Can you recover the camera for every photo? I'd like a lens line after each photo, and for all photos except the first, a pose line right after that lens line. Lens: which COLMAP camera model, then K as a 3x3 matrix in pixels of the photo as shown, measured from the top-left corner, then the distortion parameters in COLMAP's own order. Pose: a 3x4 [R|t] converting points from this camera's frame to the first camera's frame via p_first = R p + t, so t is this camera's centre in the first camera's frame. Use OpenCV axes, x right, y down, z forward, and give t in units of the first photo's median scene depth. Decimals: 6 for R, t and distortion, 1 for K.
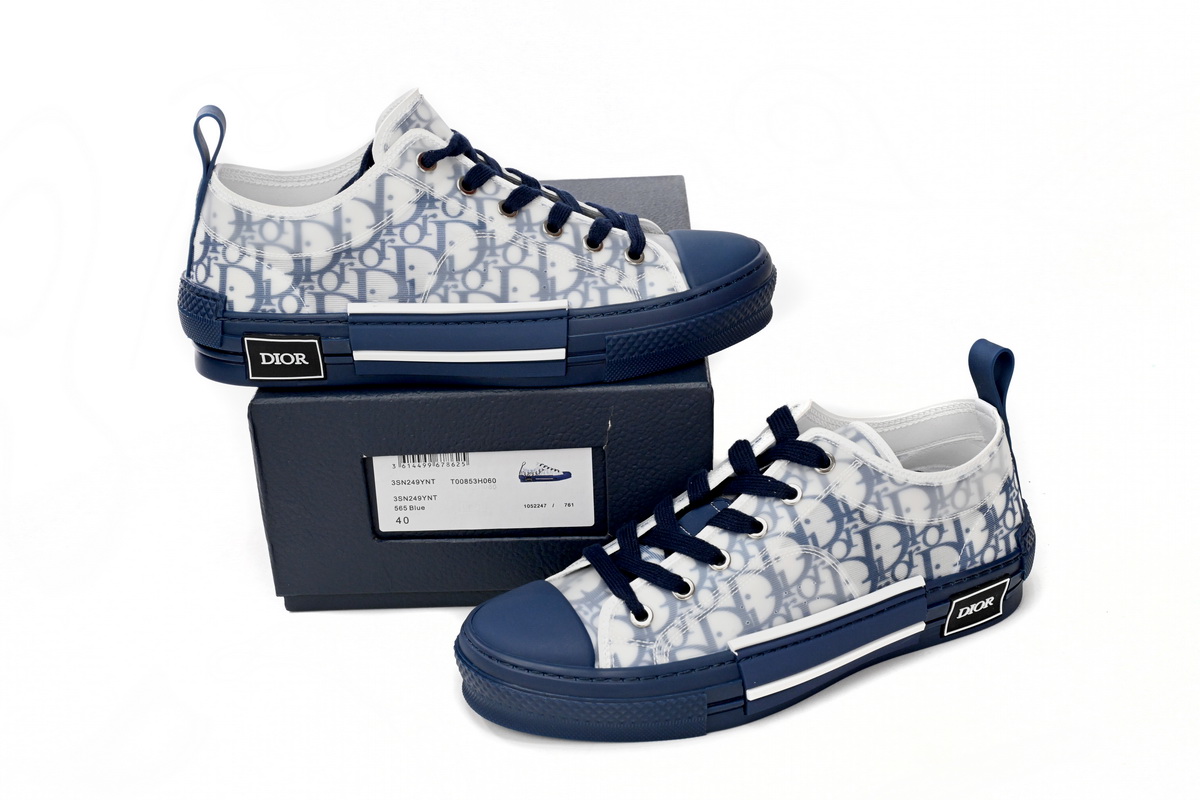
lens RADIAL K [[1645.7, 0, 600.8], [0, 1645.7, 398.4], [0, 0, 1]] dist [-0.002151, 0.000000]
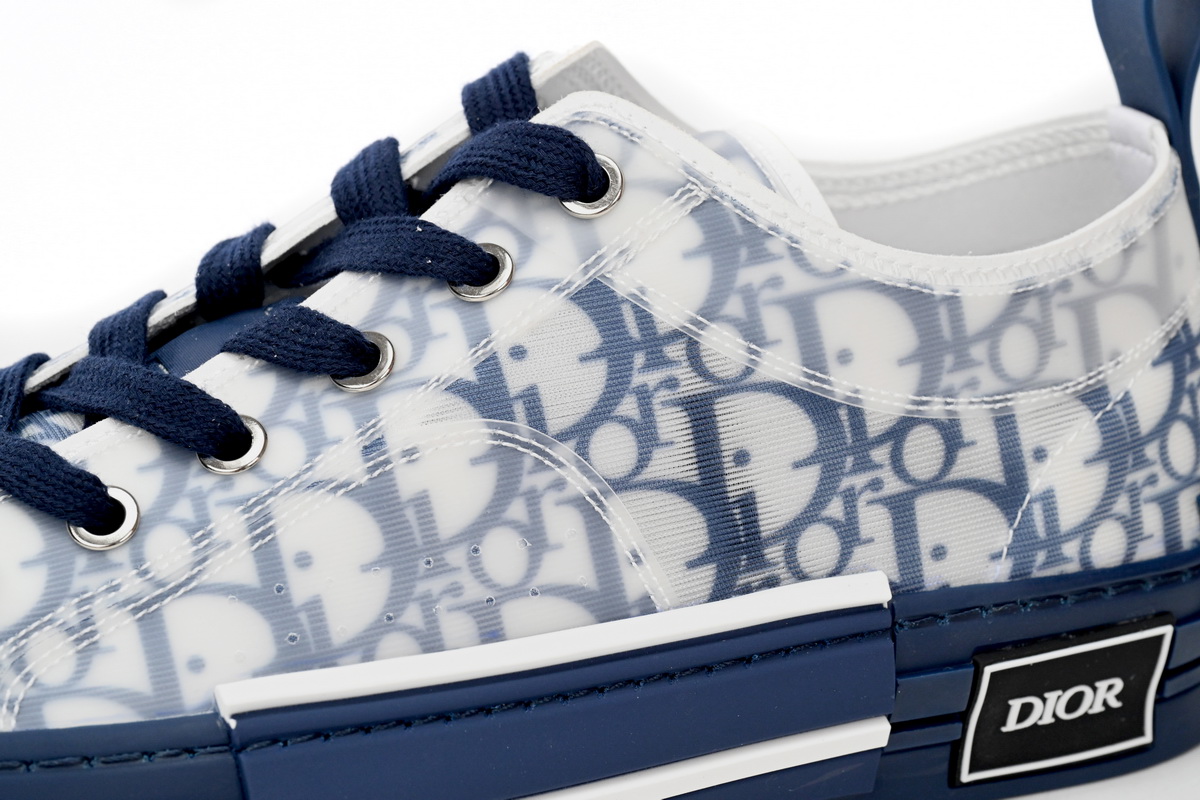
lens RADIAL K [[2938.0, 0, 599.7], [0, 2938.0, 400.8], [0, 0, 1]] dist [-0.019670, 0.000000]
pose [[0.995567, 0.068182, -0.064792, 0.178044], [-0.074669, 0.991809, -0.103630, 0.141769], [0.057196, 0.108008, 0.992503, 0.422423]]
